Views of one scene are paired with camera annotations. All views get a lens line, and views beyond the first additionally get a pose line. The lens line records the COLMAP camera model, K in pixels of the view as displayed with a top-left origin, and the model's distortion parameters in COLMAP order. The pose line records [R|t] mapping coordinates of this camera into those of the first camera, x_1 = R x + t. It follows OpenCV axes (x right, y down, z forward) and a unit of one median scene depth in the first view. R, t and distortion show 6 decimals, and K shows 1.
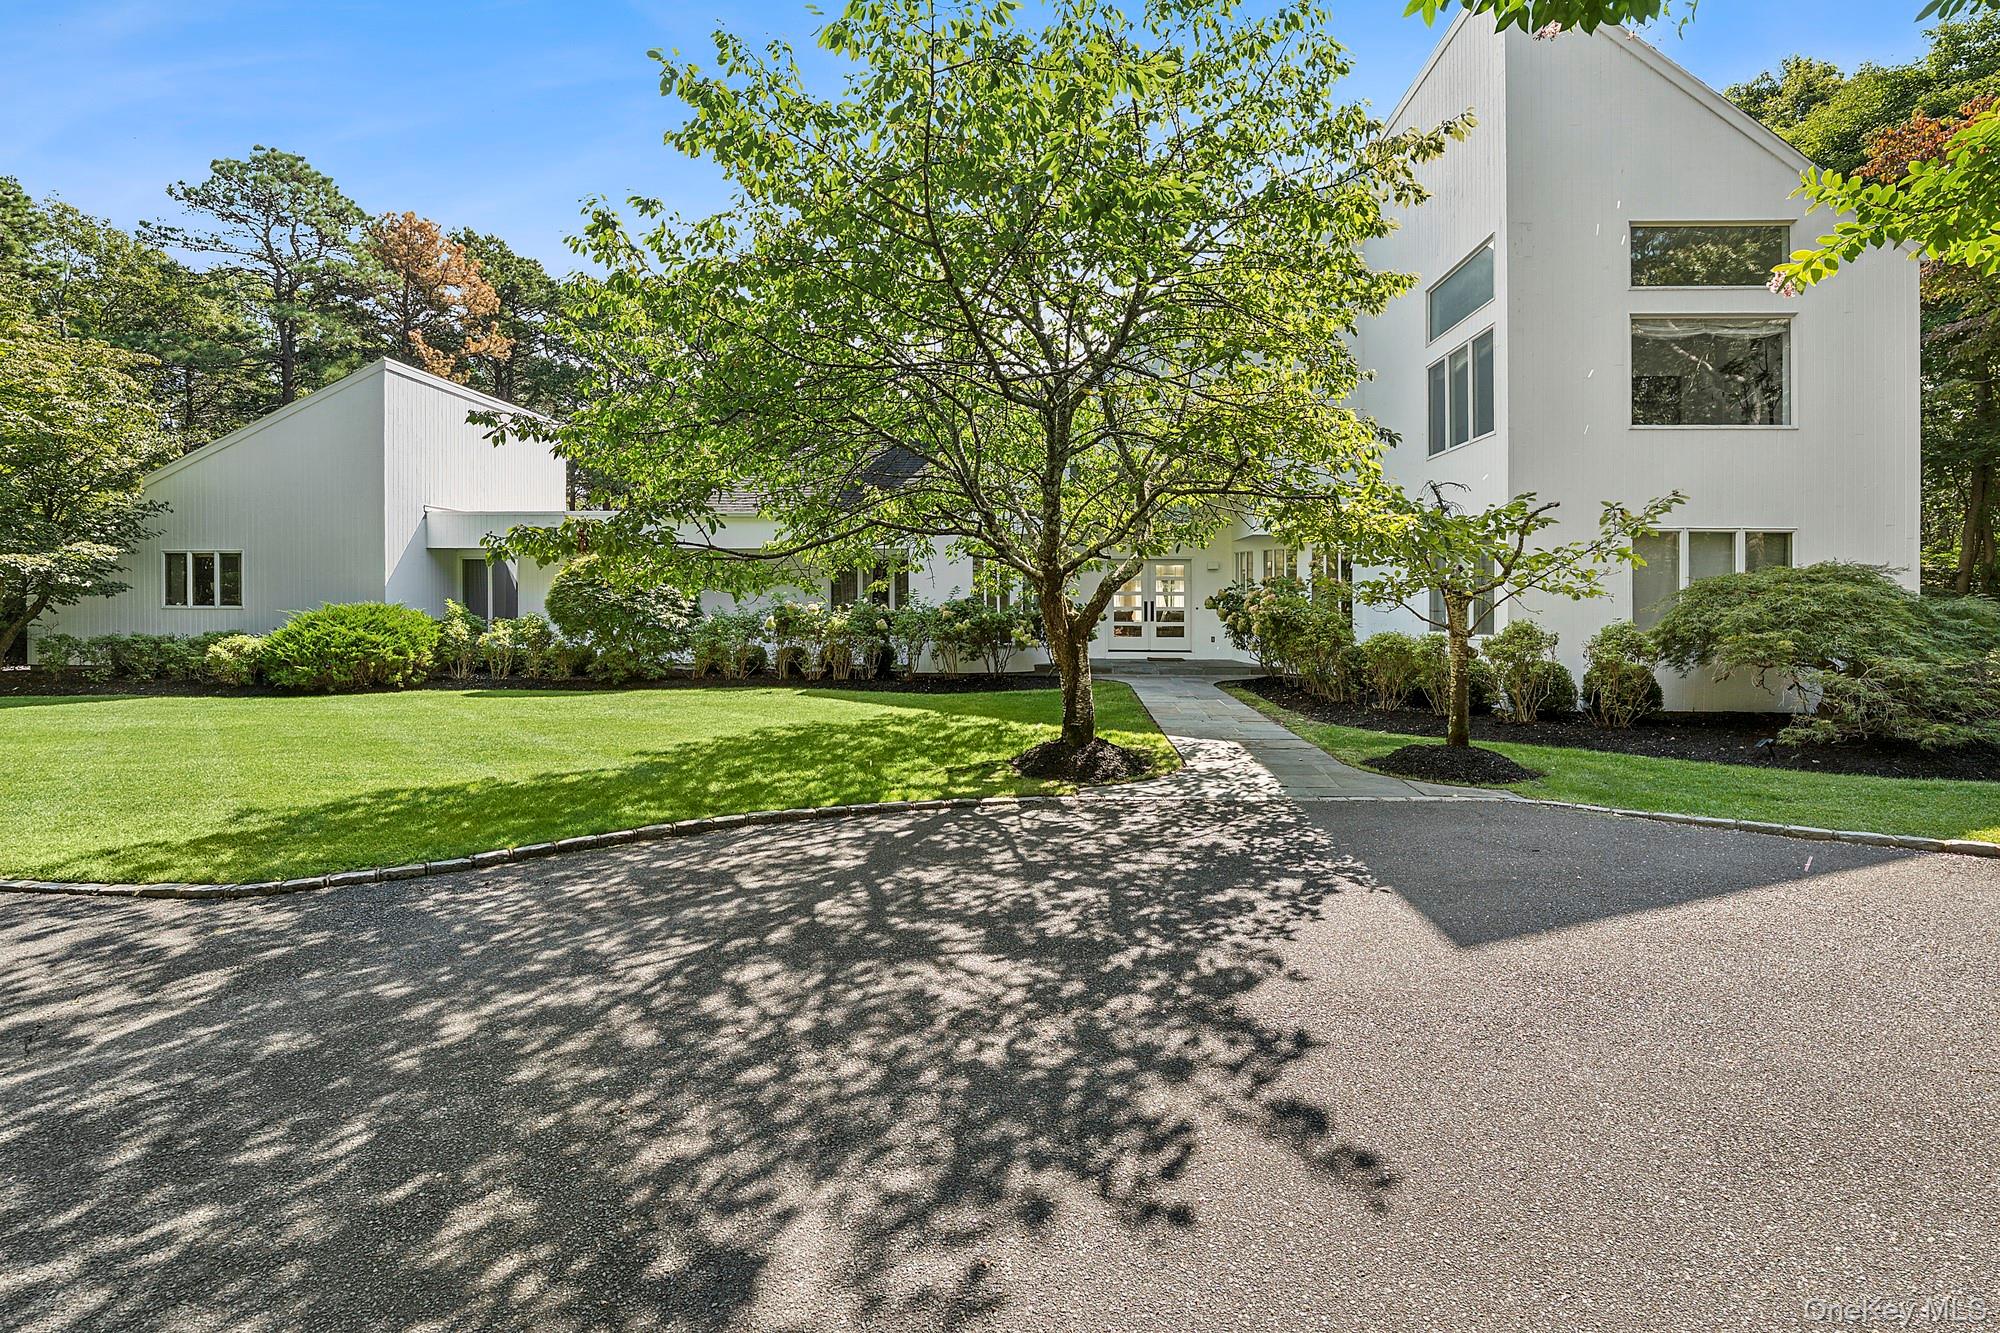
lens RADIAL K [[862.0, 0, 998.9], [0, 862.0, 577.4], [0, 0, 1]] dist [-0.001215, -0.000463]
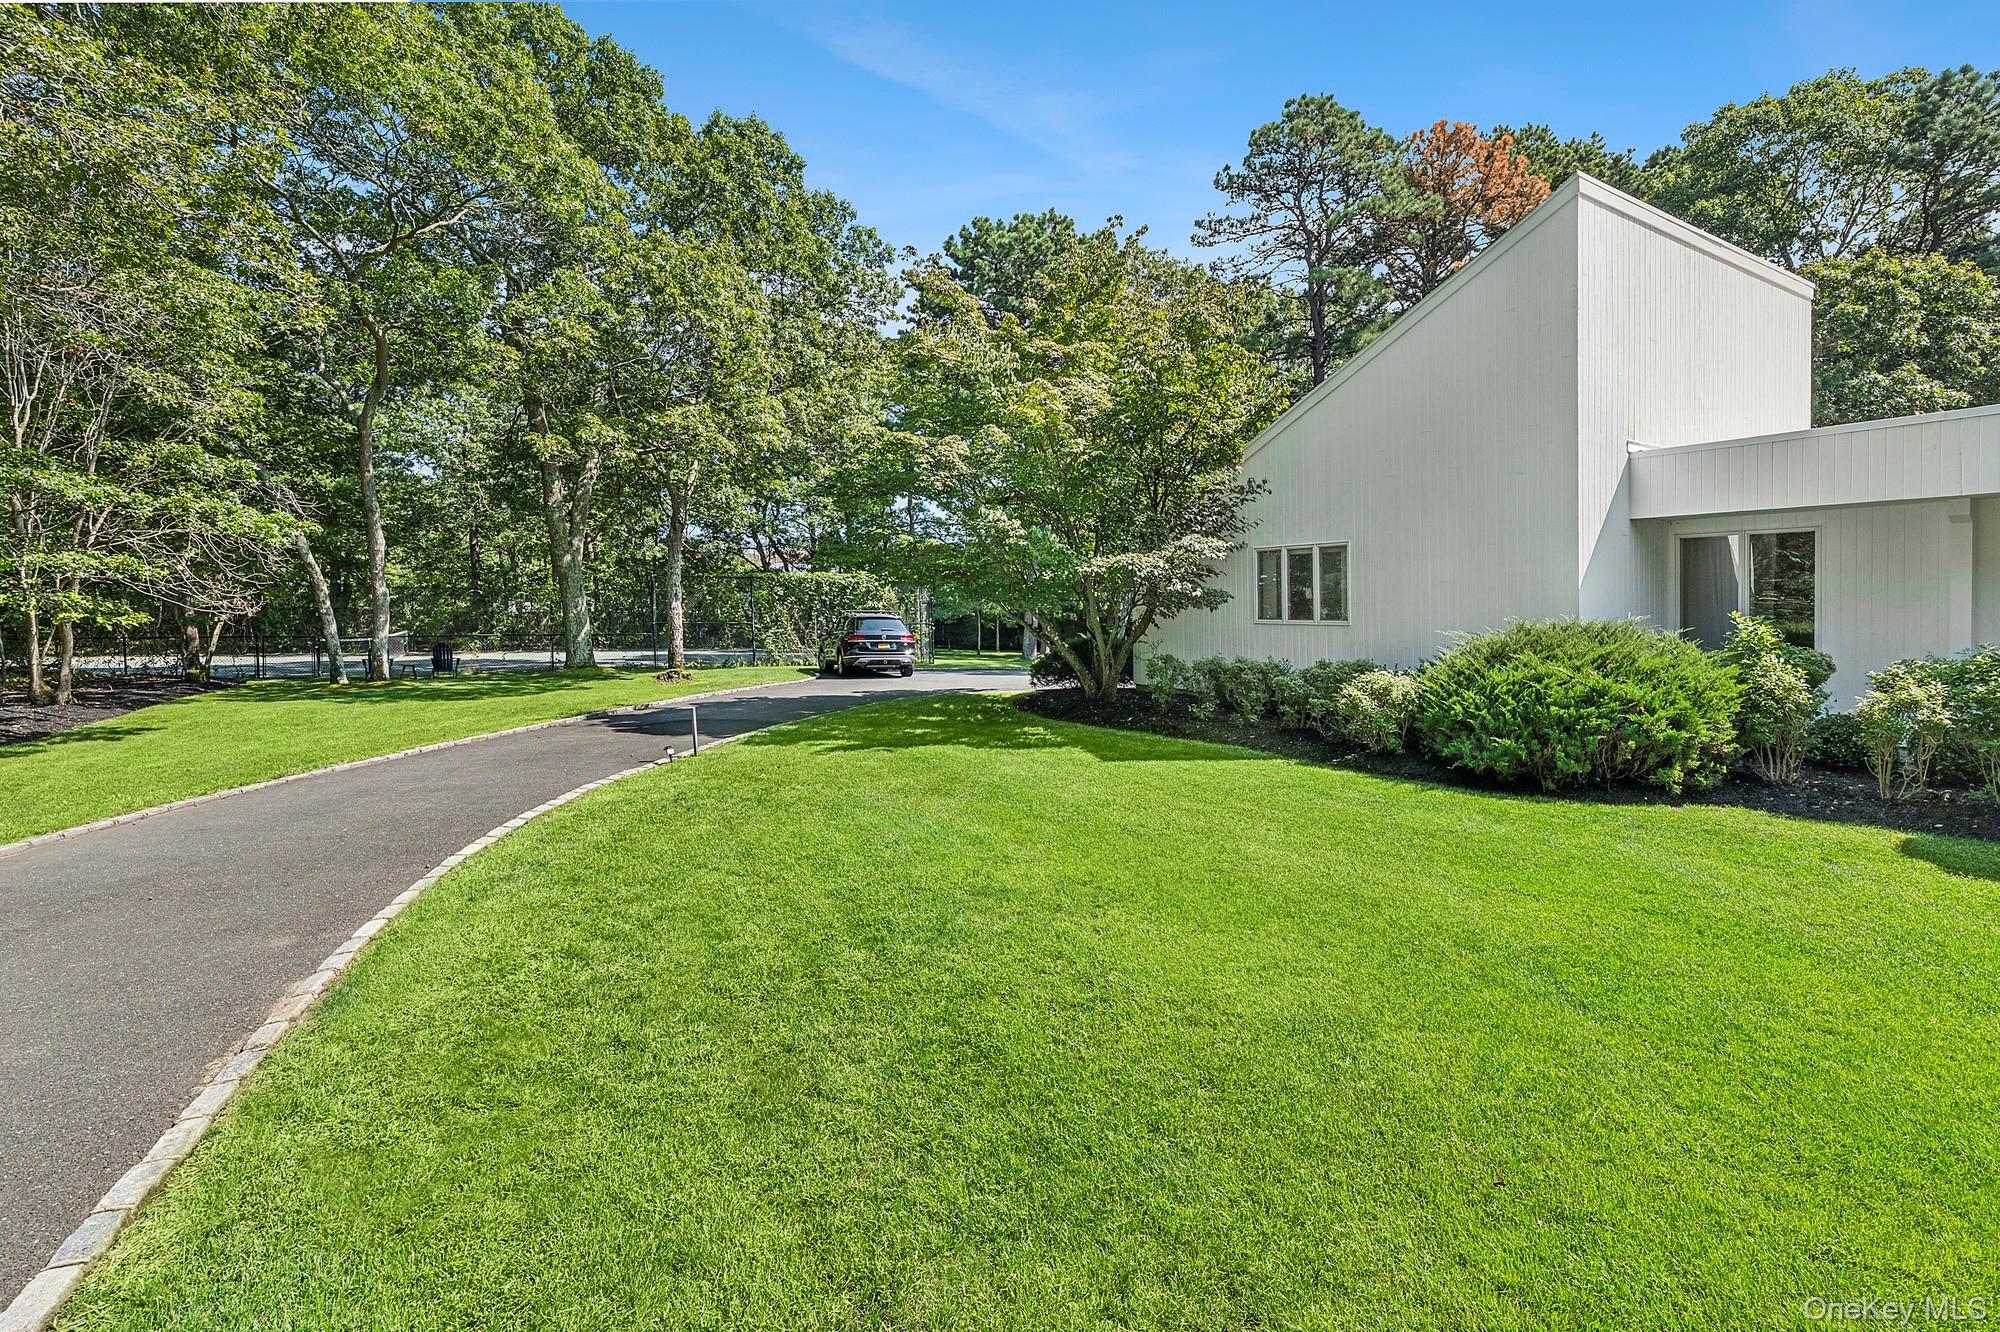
lens RADIAL K [[926.4, 0, 999.2], [0, 926.4, 609.7], [0, 0, 1]] dist [0.000009, -0.000015]
pose [[0.566749, -0.000696, -0.823890, -0.464346], [0.020675, 0.999697, 0.013377, 0.008461], [0.823631, -0.024616, 0.566592, 0.379419]]
